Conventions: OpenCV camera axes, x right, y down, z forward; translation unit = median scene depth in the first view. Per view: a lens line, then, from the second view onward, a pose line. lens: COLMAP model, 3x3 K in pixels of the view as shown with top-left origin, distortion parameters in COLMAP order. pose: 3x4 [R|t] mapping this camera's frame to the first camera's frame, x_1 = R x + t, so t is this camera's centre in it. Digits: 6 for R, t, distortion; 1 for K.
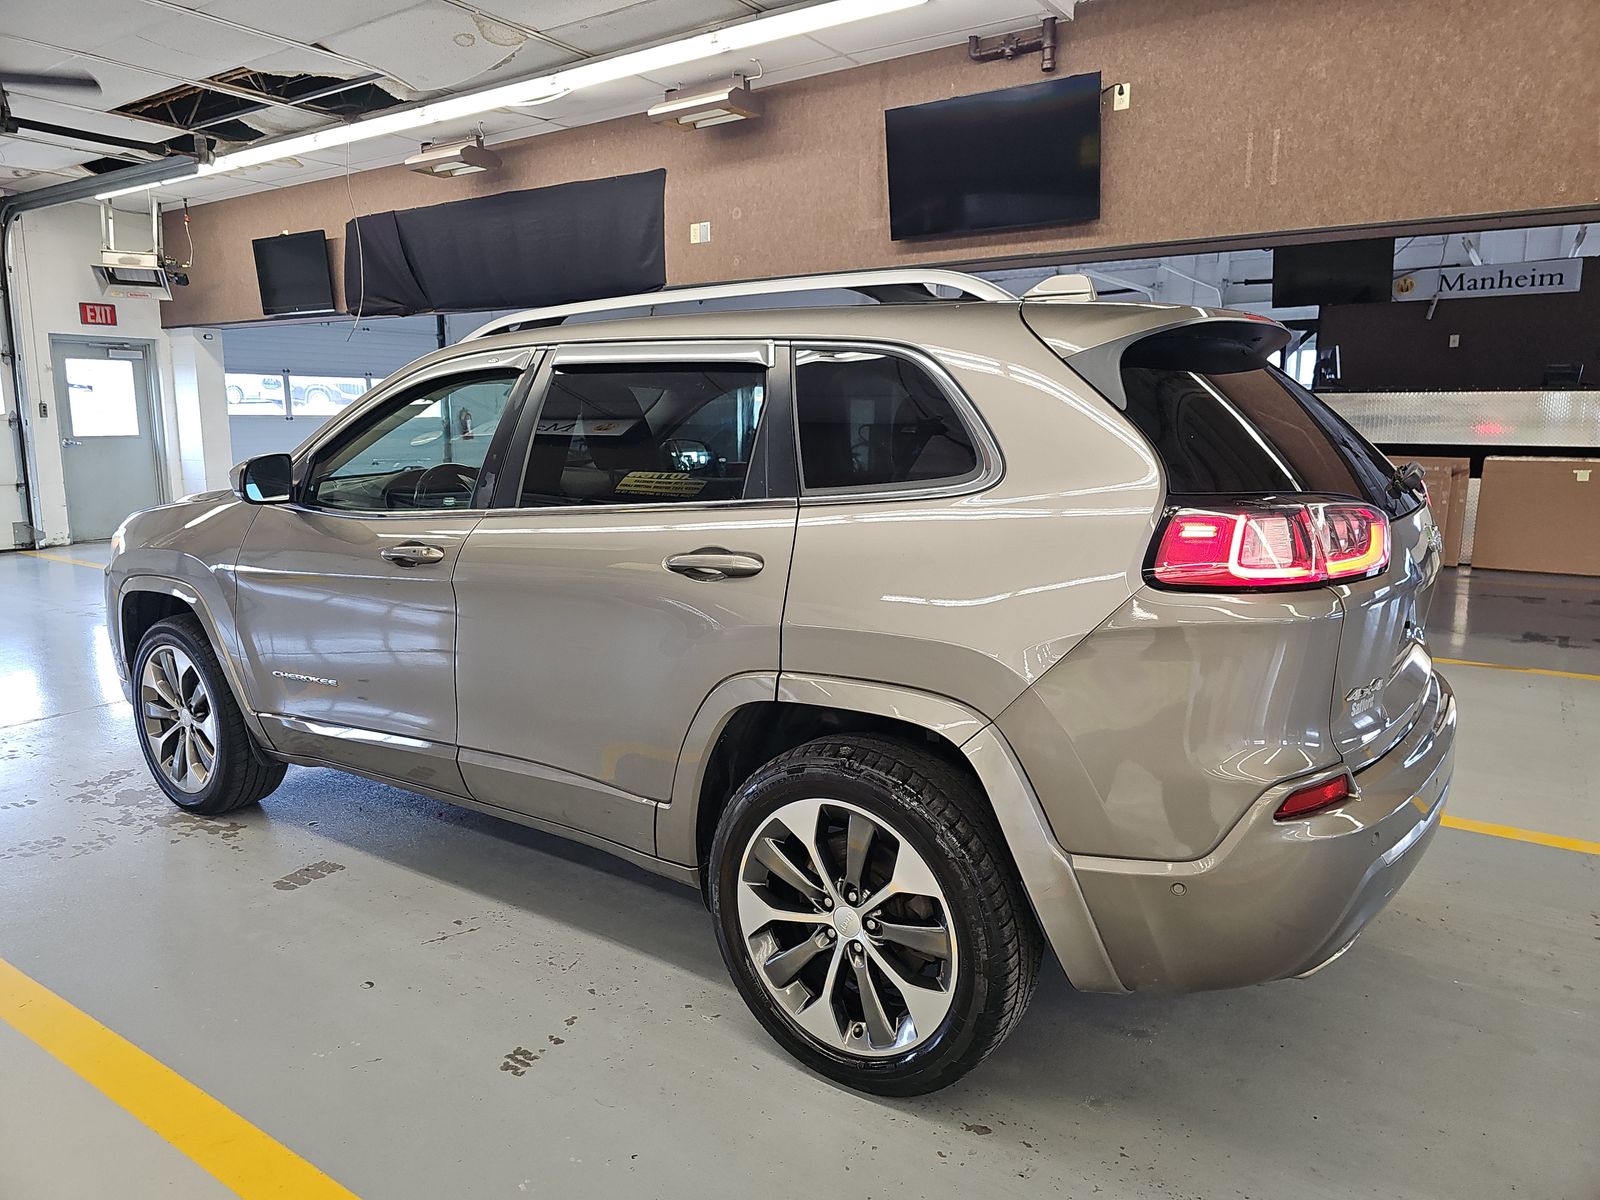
lens RADIAL K [[1071.5, 0, 758.4], [0, 1071.5, 582.7], [0, 0, 1]] dist [0.037614, -0.032620]
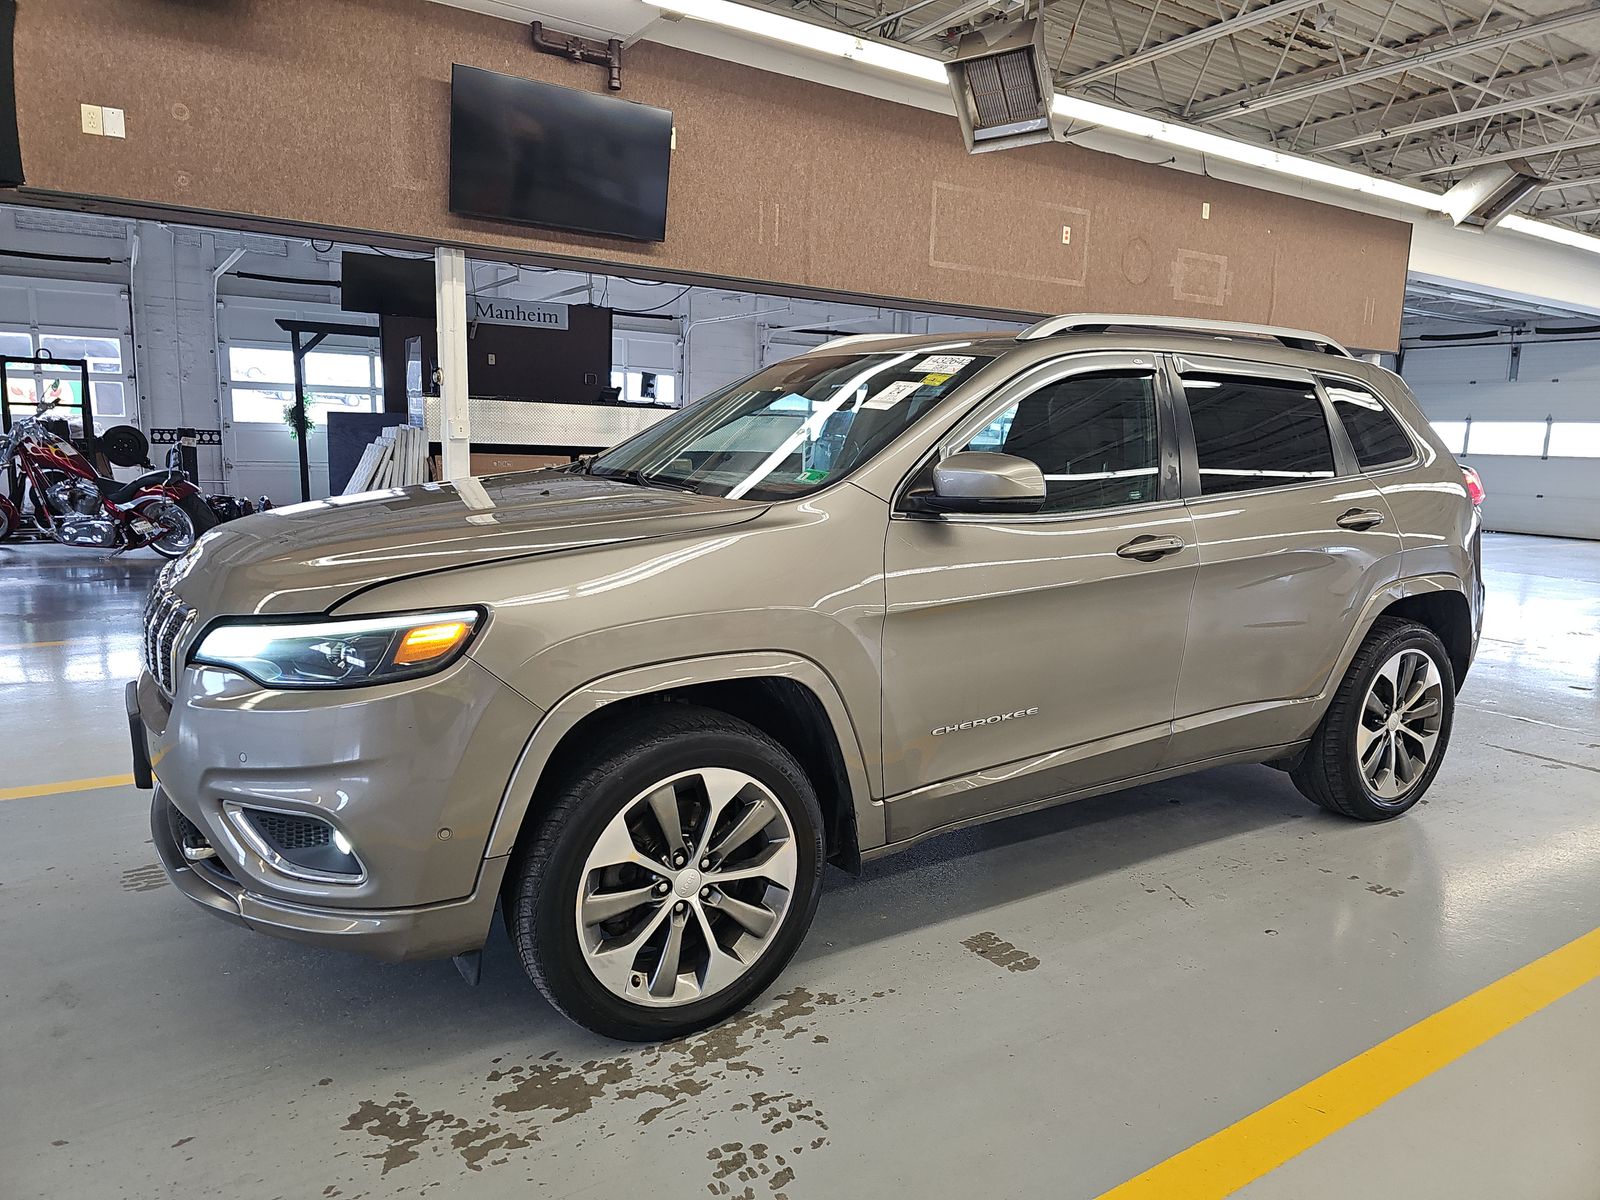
lens RADIAL K [[1071.5, 0, 803.9], [0, 1071.5, 600.5], [0, 0, 1]] dist [0.037614, -0.032620]
pose [[0.362922, -0.130415, 0.922648, -0.707214], [0.115812, 0.988793, 0.094210, -0.056796], [-0.924595, 0.072663, 0.373958, 0.470639]]
